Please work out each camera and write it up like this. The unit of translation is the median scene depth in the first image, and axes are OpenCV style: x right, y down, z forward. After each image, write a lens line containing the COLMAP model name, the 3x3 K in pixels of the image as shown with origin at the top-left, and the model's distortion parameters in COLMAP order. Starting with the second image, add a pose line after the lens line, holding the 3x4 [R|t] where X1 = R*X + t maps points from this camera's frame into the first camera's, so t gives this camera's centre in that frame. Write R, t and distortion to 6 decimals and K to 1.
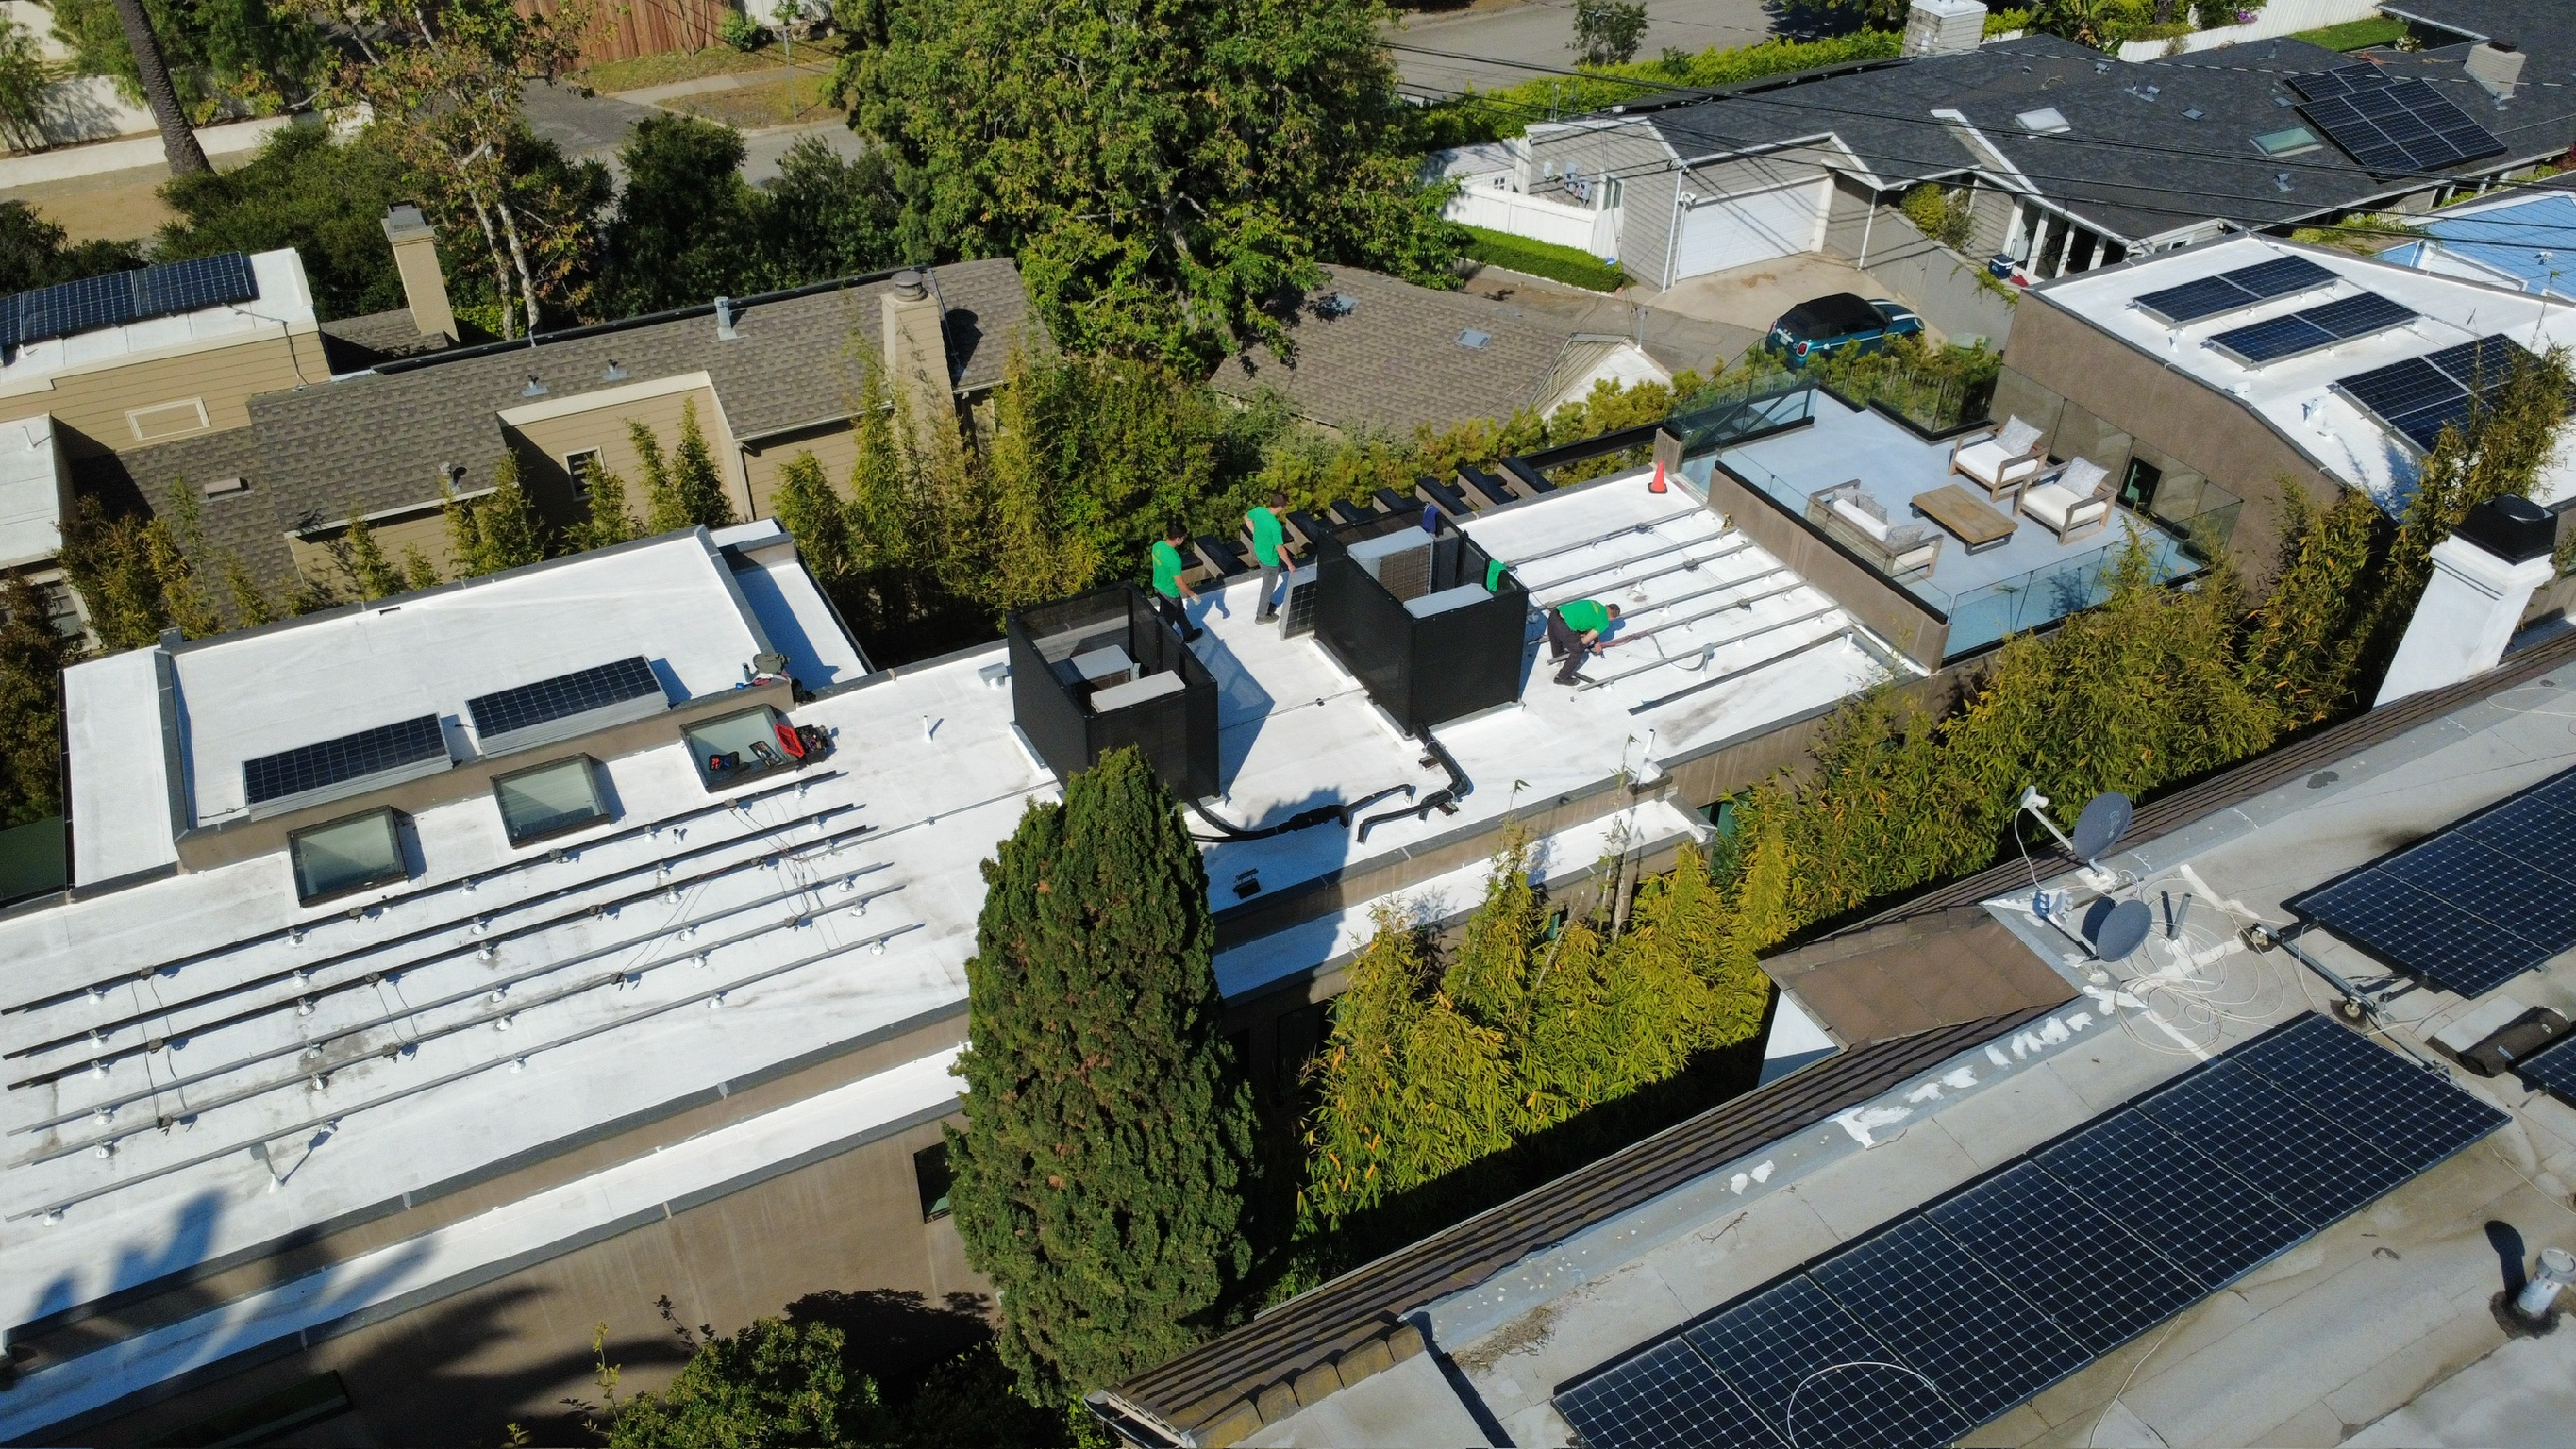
lens RADIAL K [[1872.9, 0, 1280.8], [0, 1872.9, 733.2], [0, 0, 1]] dist [-0.000563, -0.006555]
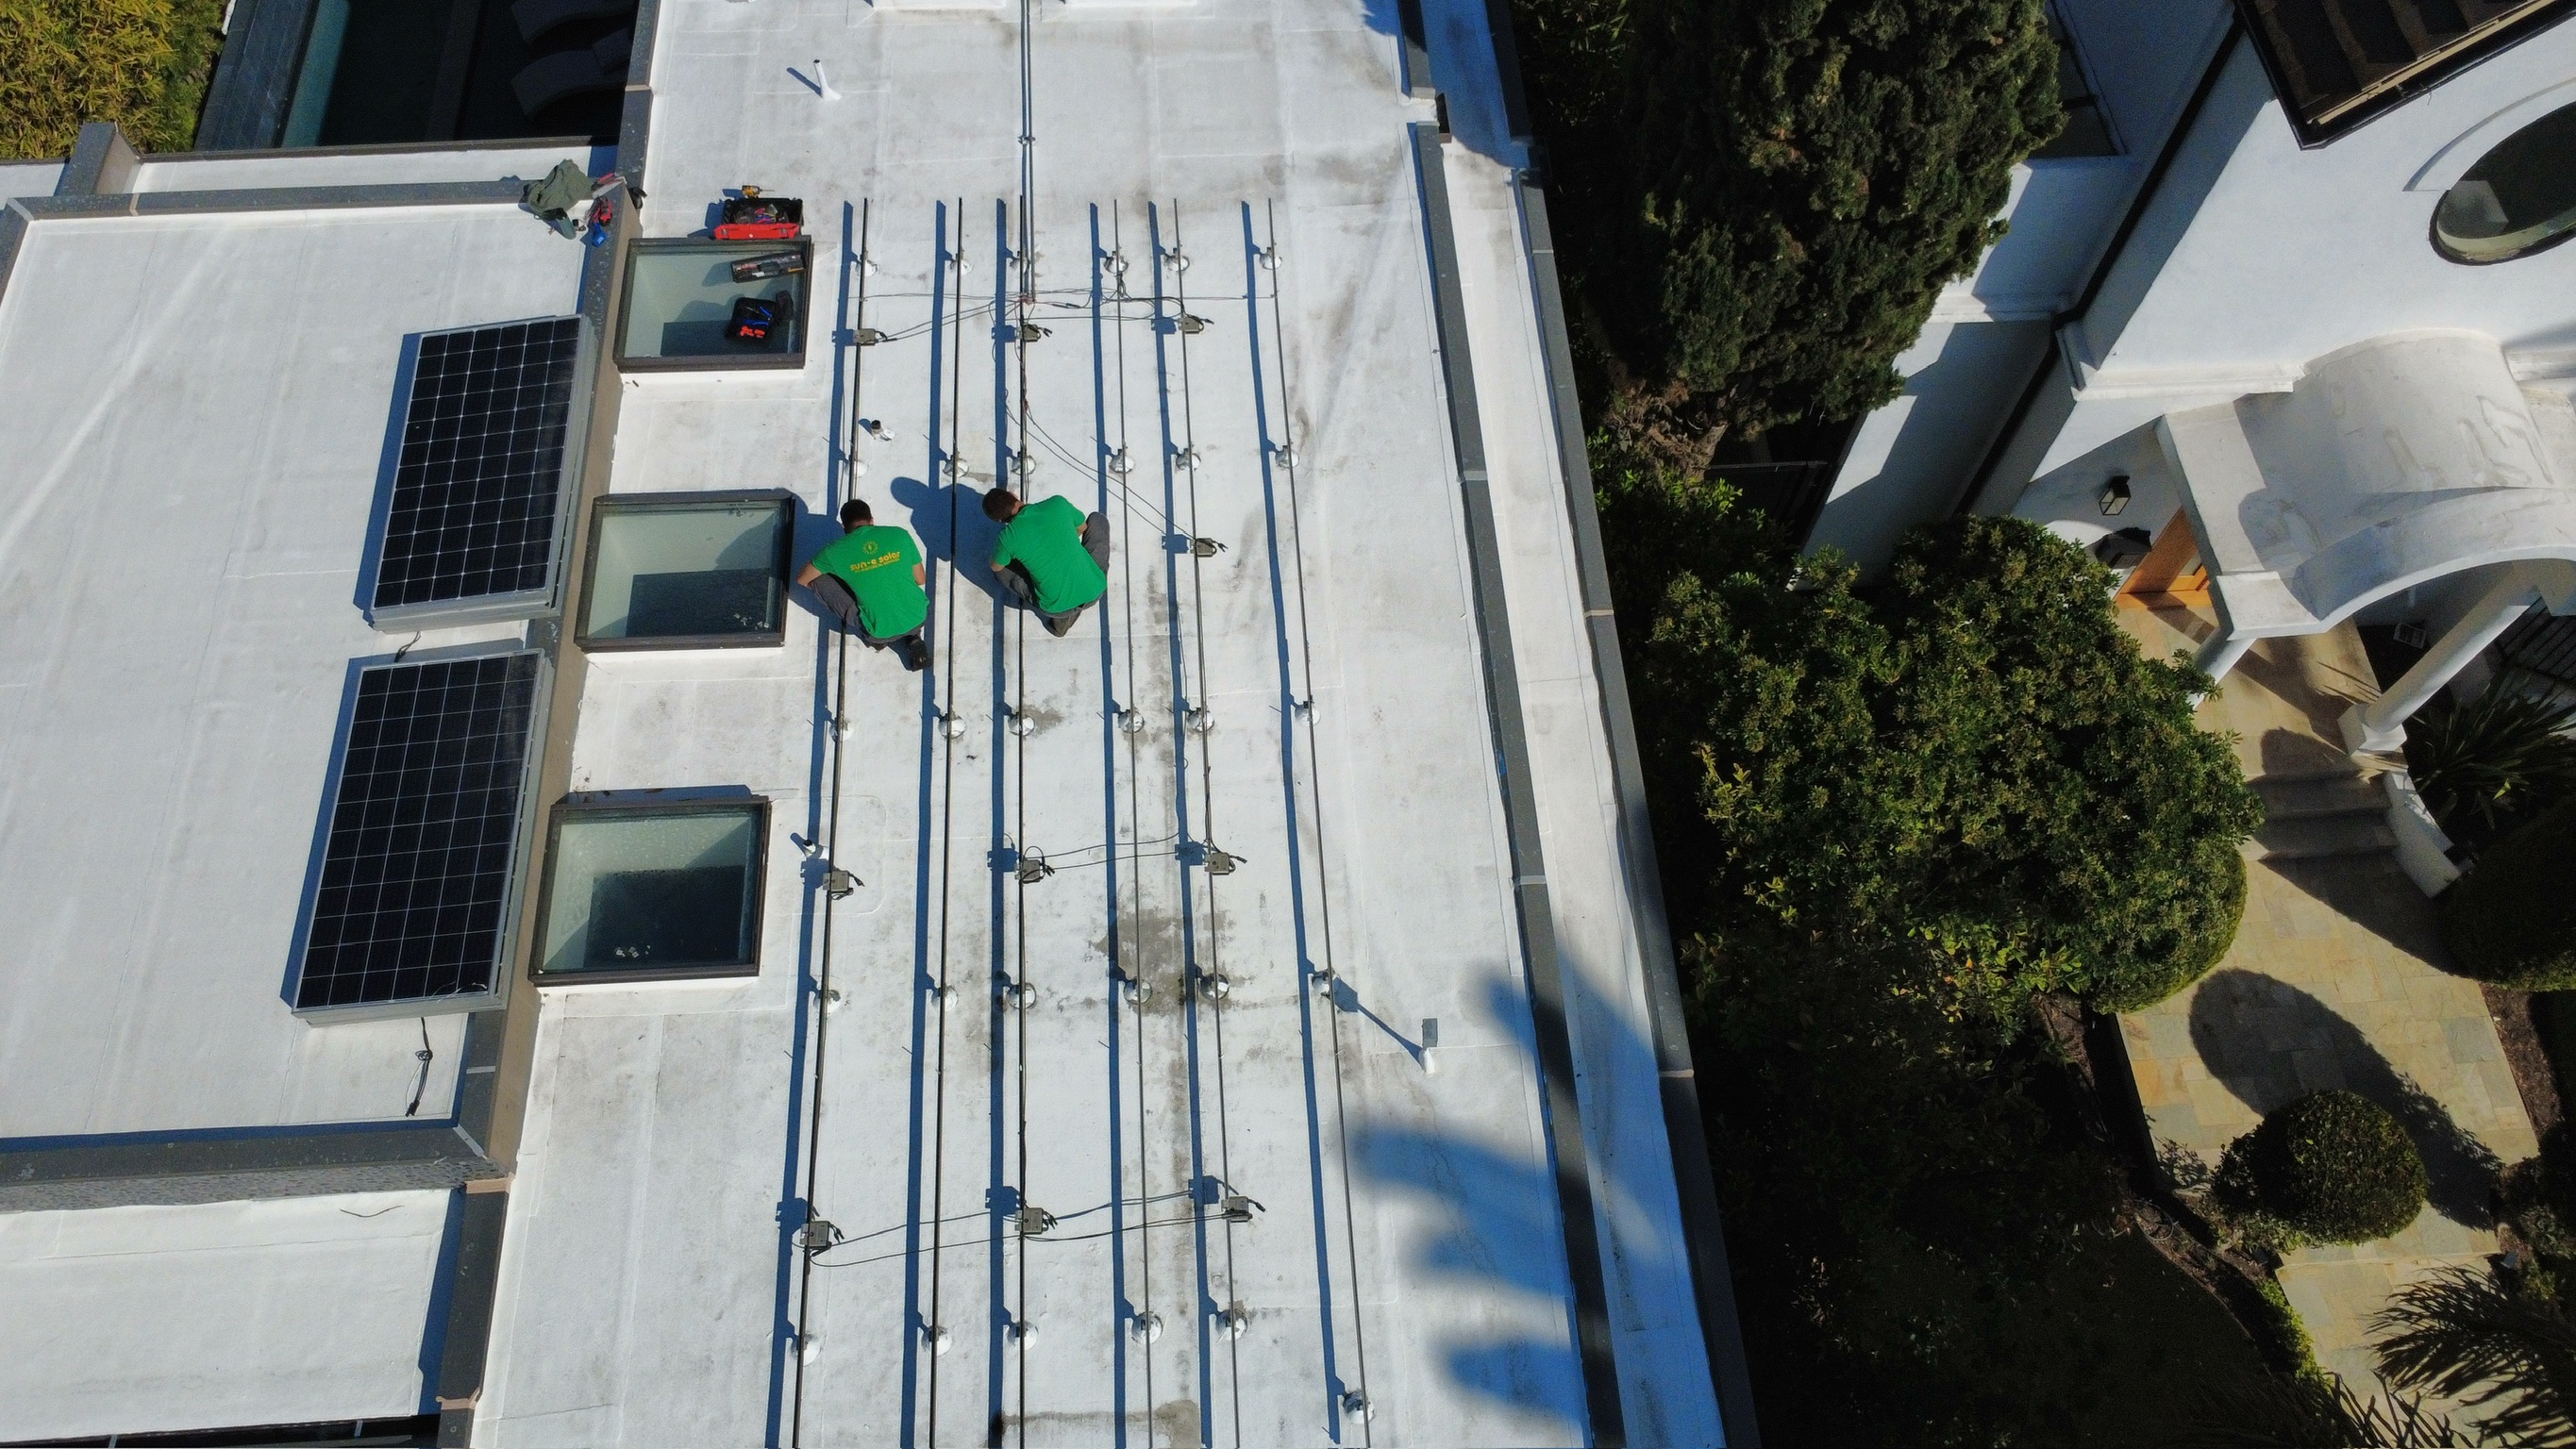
lens RADIAL K [[1872.9, 0, 1280.8], [0, 1872.9, 733.2], [0, 0, 1]] dist [-0.000563, -0.006555]
pose [[0.414131, -0.803644, 0.427378, -0.574865], [0.537821, 0.594852, 0.597411, -0.164379], [-0.734332, -0.017553, 0.678563, 0.491099]]
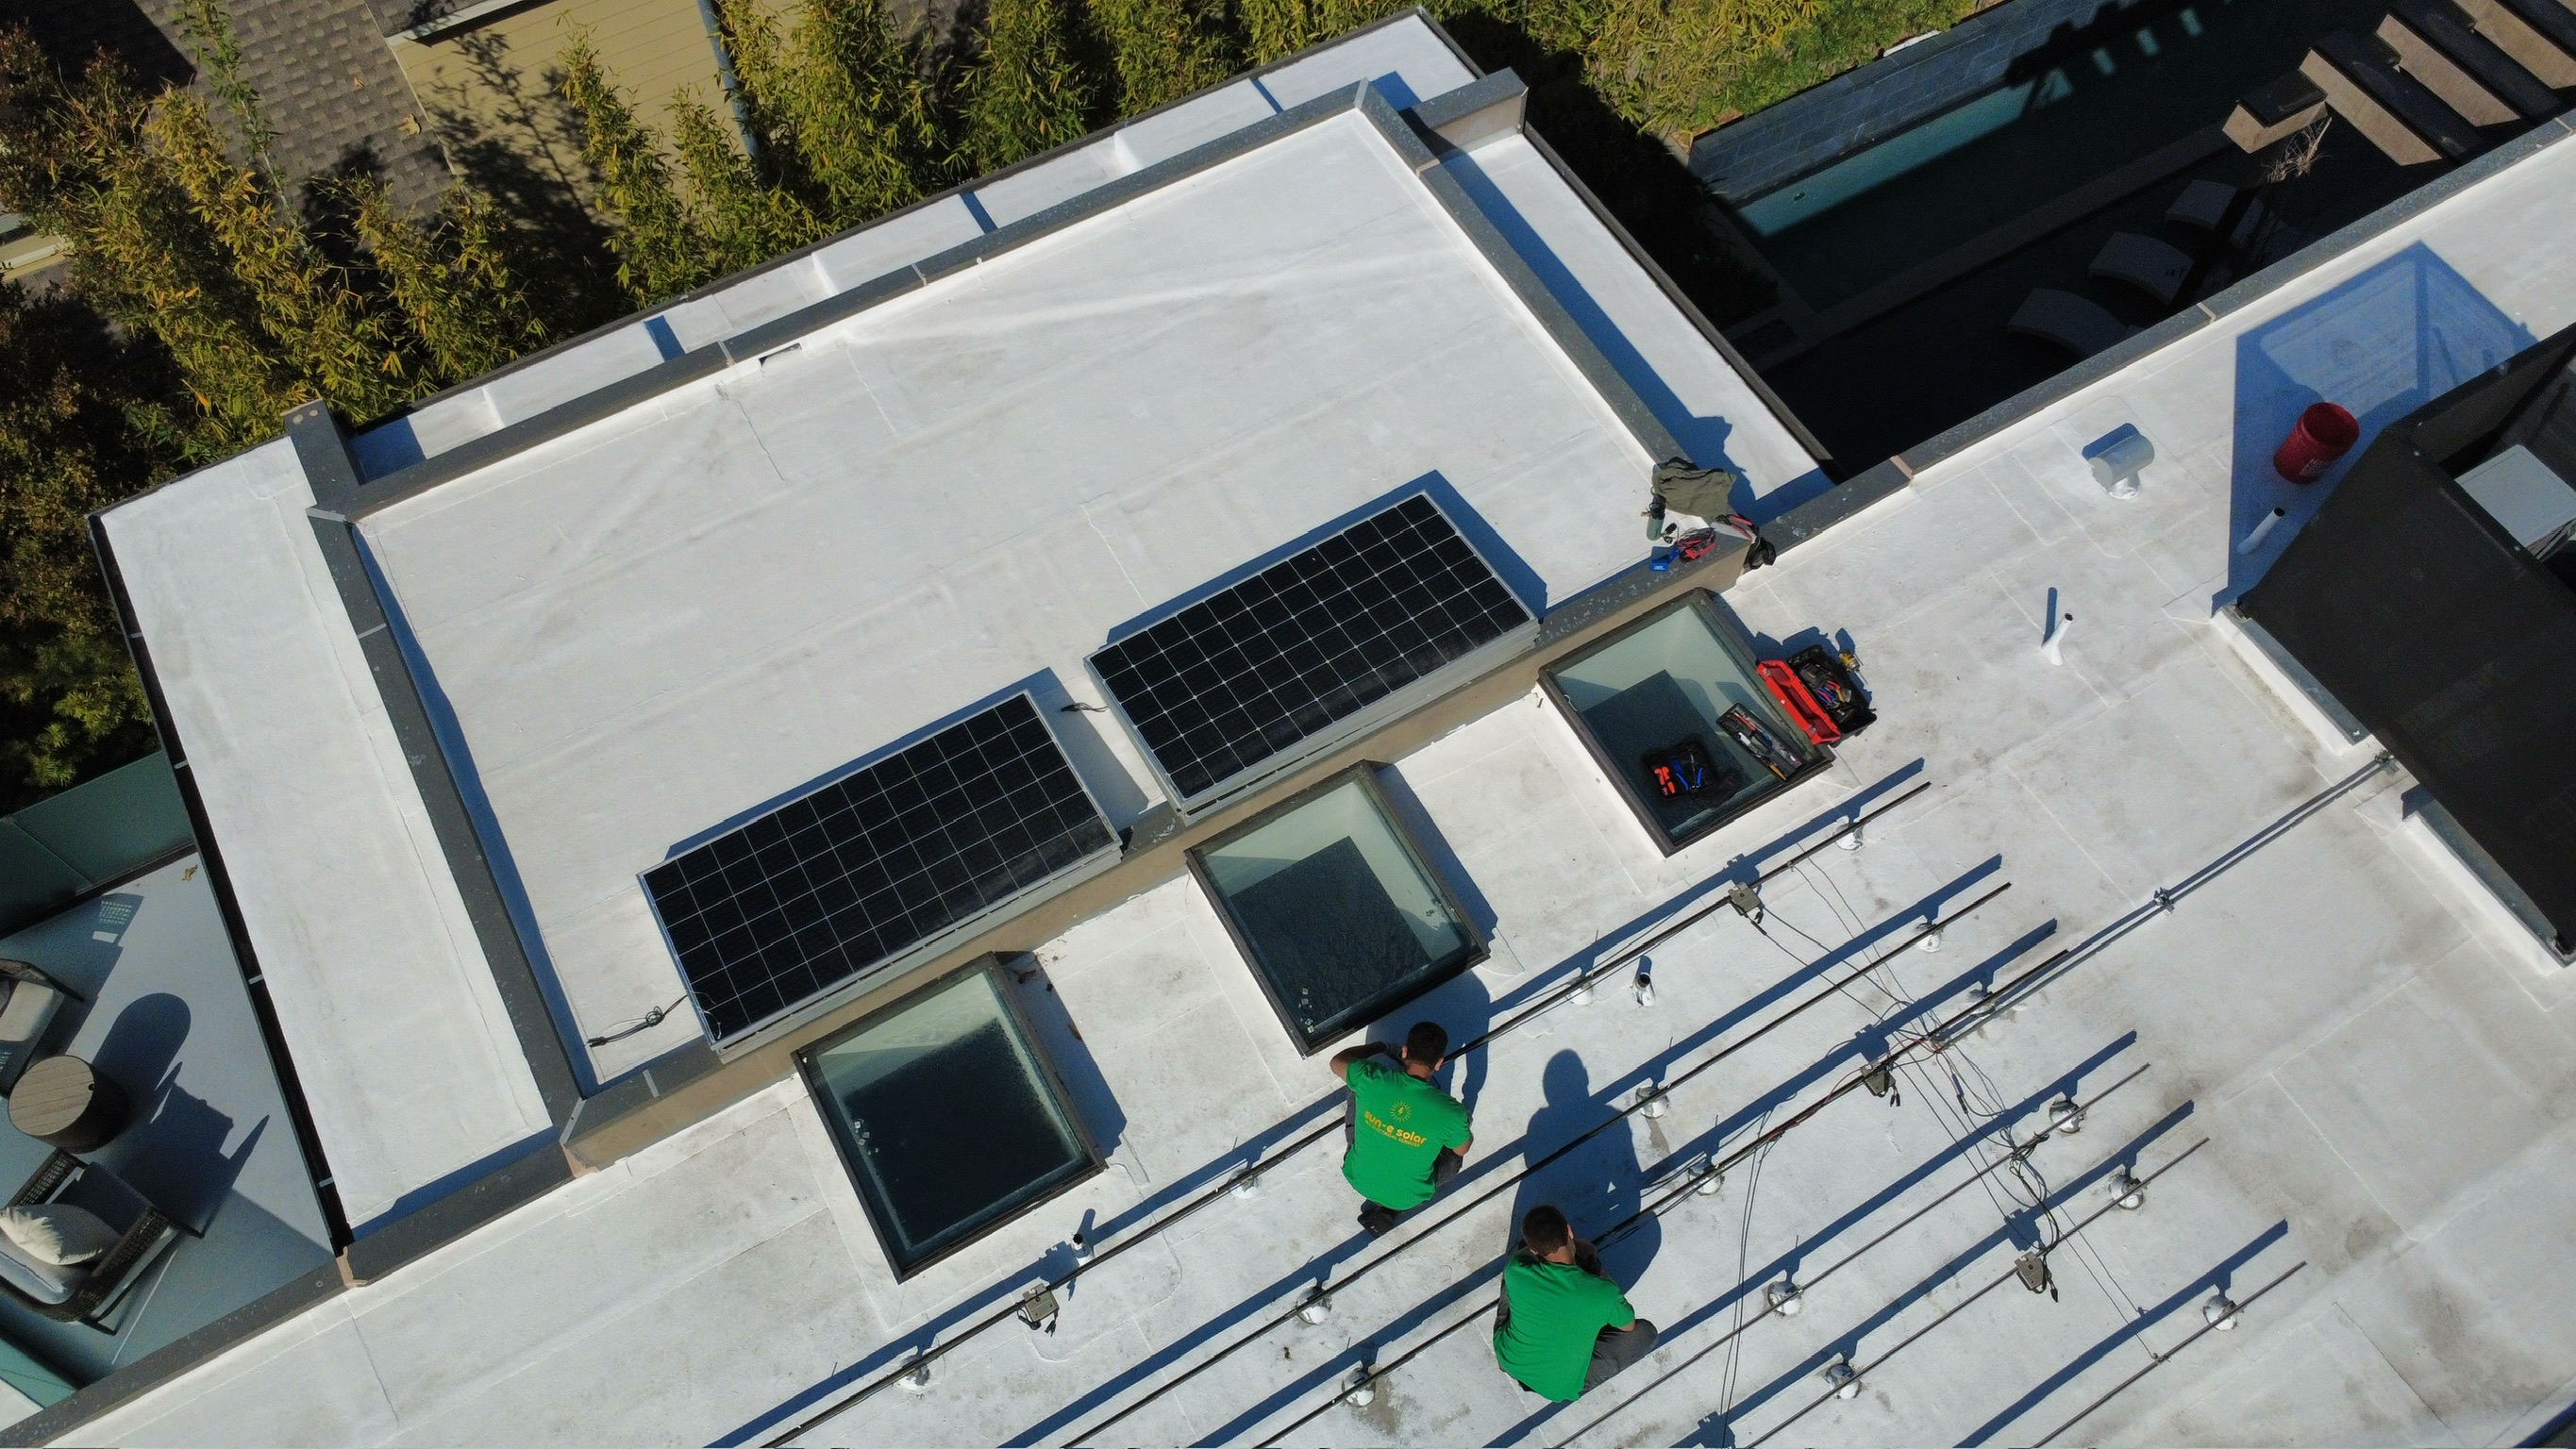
lens RADIAL K [[1872.9, 0, 1280.8], [0, 1872.9, 733.2], [0, 0, 1]] dist [-0.000563, -0.006555]
pose [[0.999296, -0.036471, 0.008813, -0.395973], [0.029667, 0.911826, 0.409503, -0.179341], [-0.022971, -0.408954, 0.912266, 0.595934]]
